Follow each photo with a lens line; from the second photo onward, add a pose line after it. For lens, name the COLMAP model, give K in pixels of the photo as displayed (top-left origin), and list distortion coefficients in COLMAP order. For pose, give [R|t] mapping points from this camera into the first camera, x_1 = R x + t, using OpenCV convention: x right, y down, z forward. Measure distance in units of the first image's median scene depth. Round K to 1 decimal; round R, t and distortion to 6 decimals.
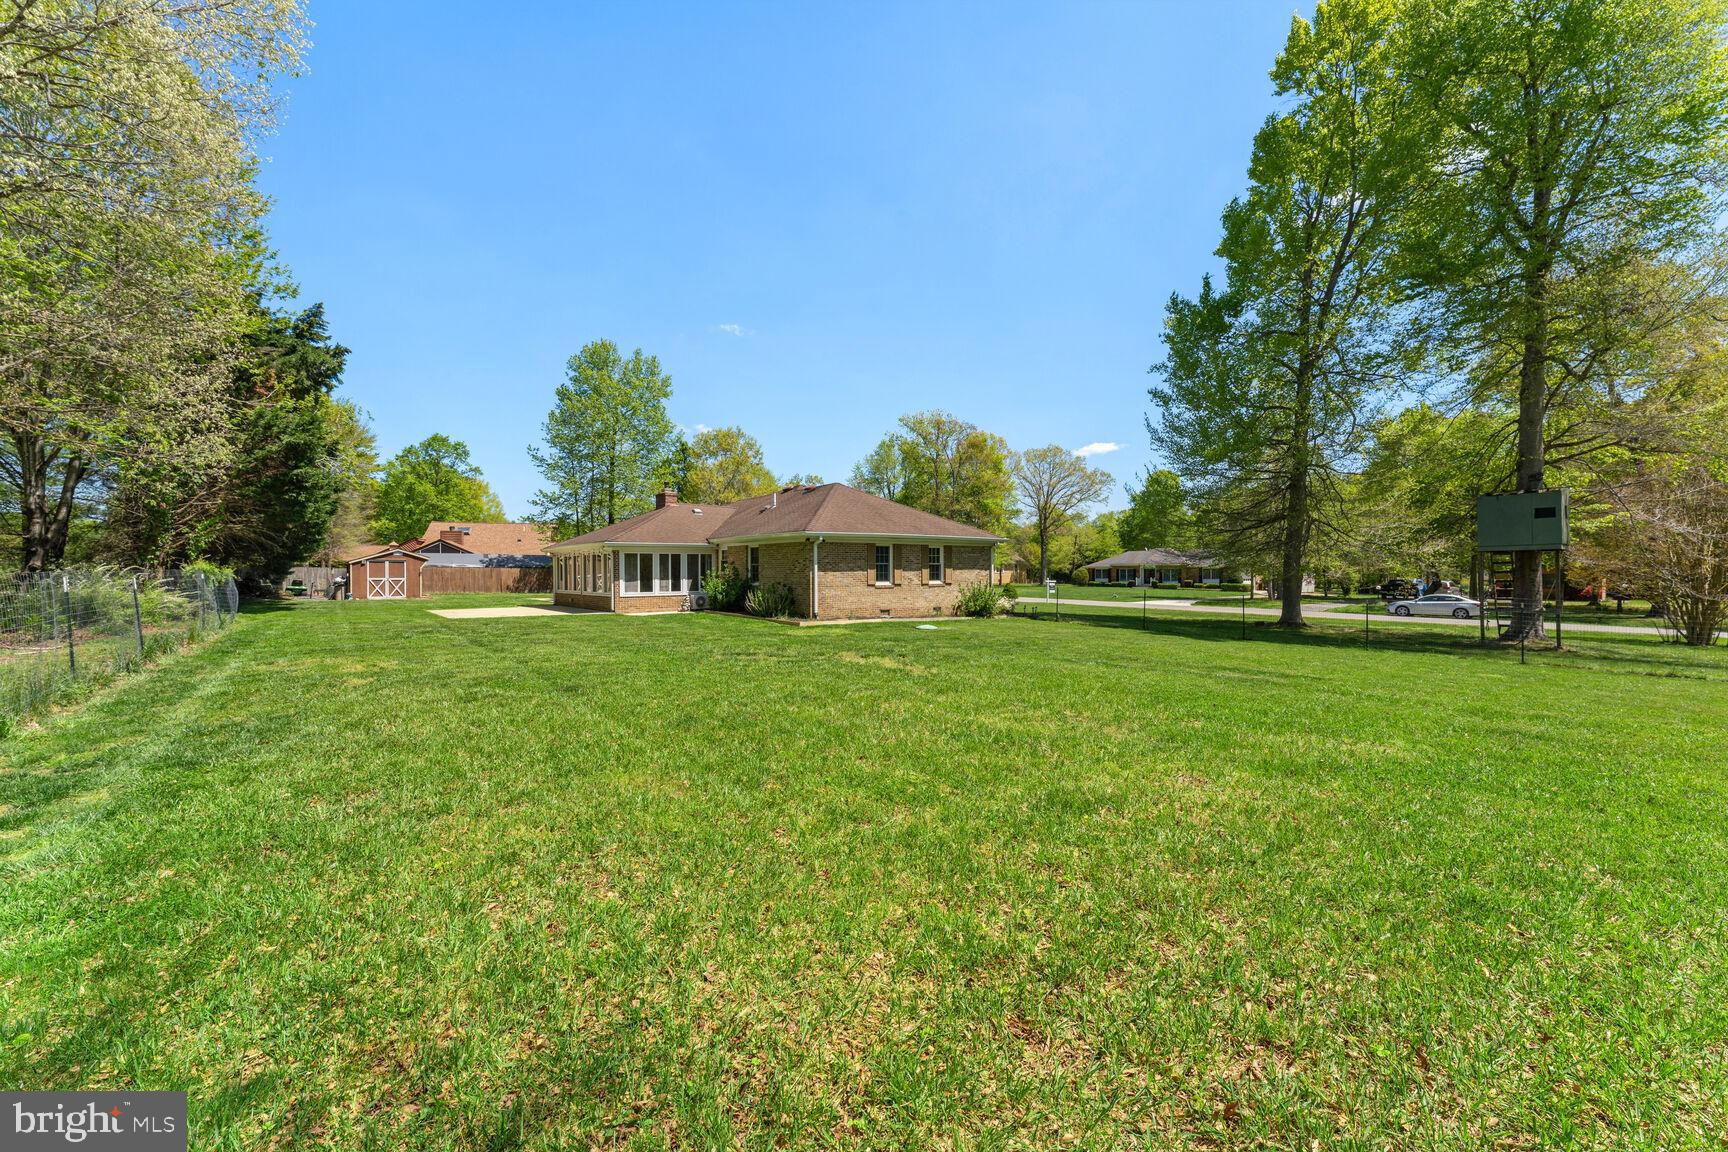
lens RADIAL K [[677.3, 0, 864.0], [0, 677.3, 576.0], [0, 0, 1]] dist [-0.001850, -0.000301]
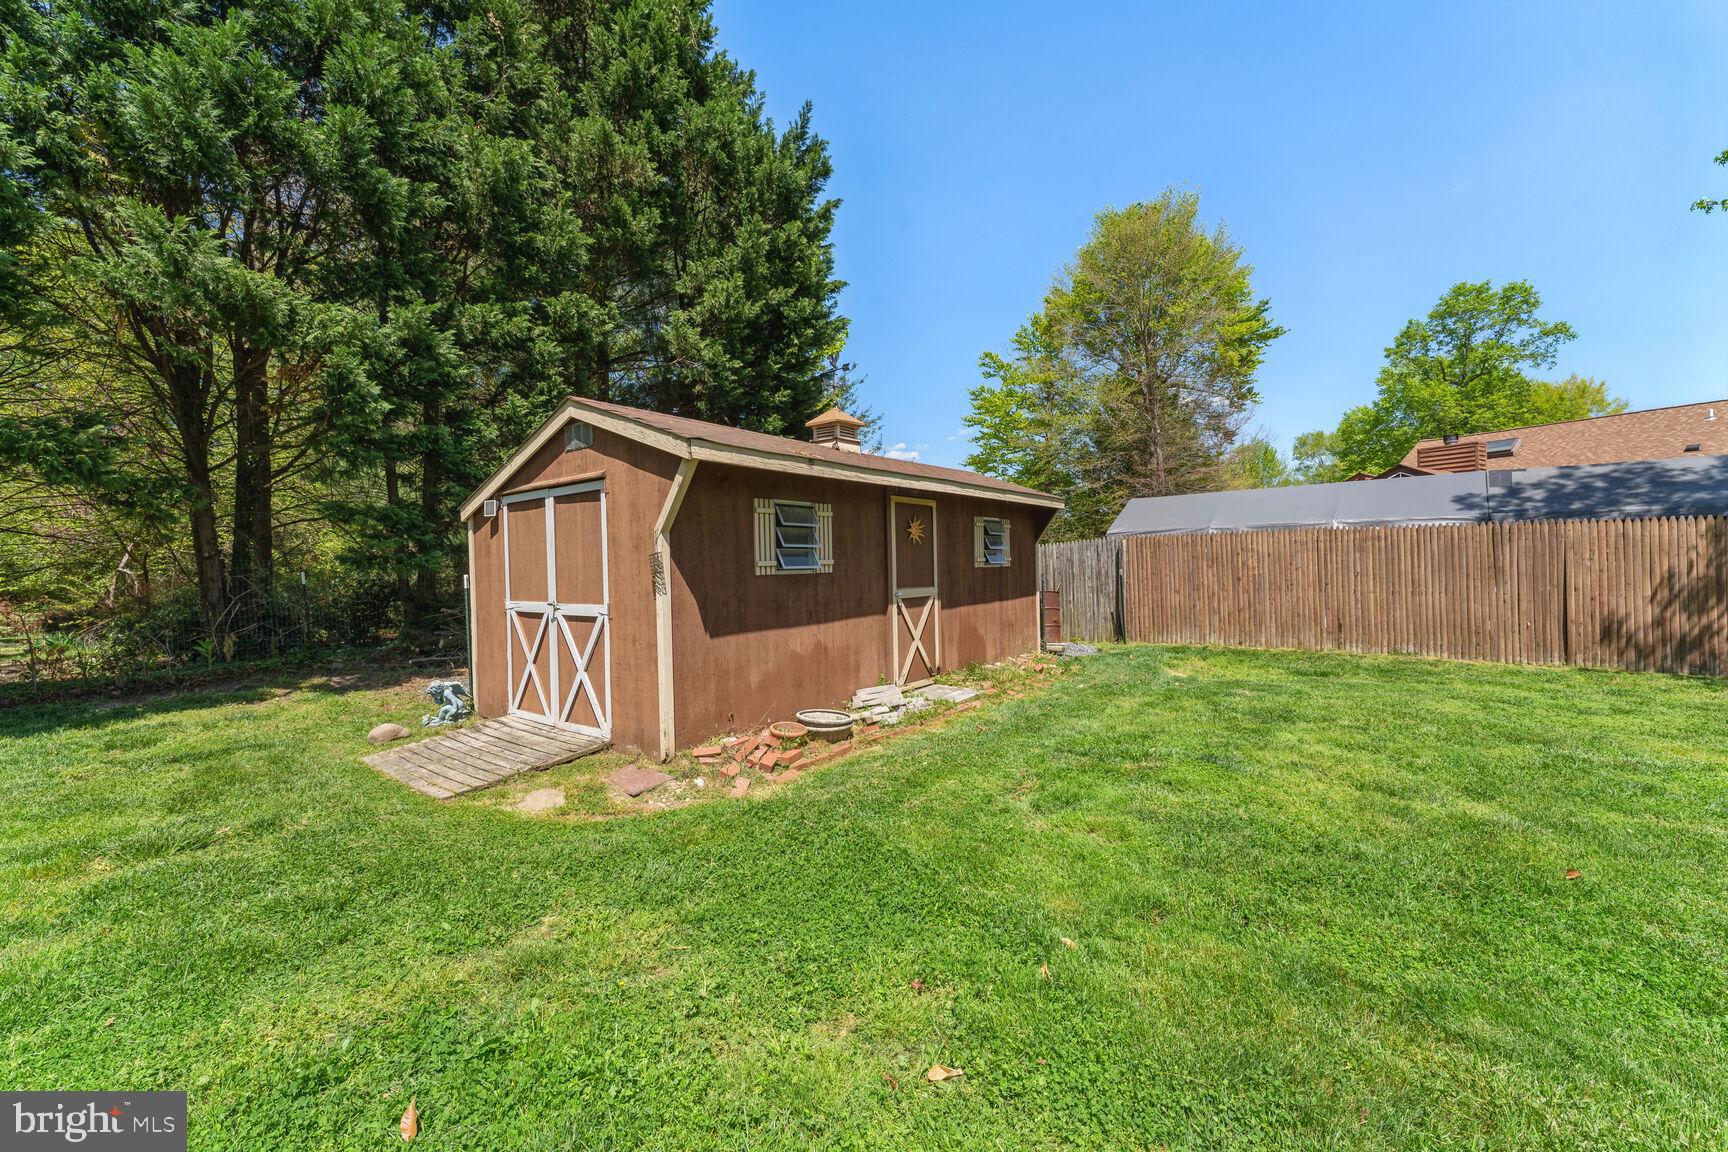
lens RADIAL K [[677.3, 0, 864.0], [0, 677.3, 576.0], [0, 0, 1]] dist [-0.001850, -0.000301]
pose [[0.219182, 0.013005, -0.975597, -0.223412], [0.014478, 0.999758, 0.016579, -0.002018], [0.975577, -0.017758, 0.218941, 0.433321]]
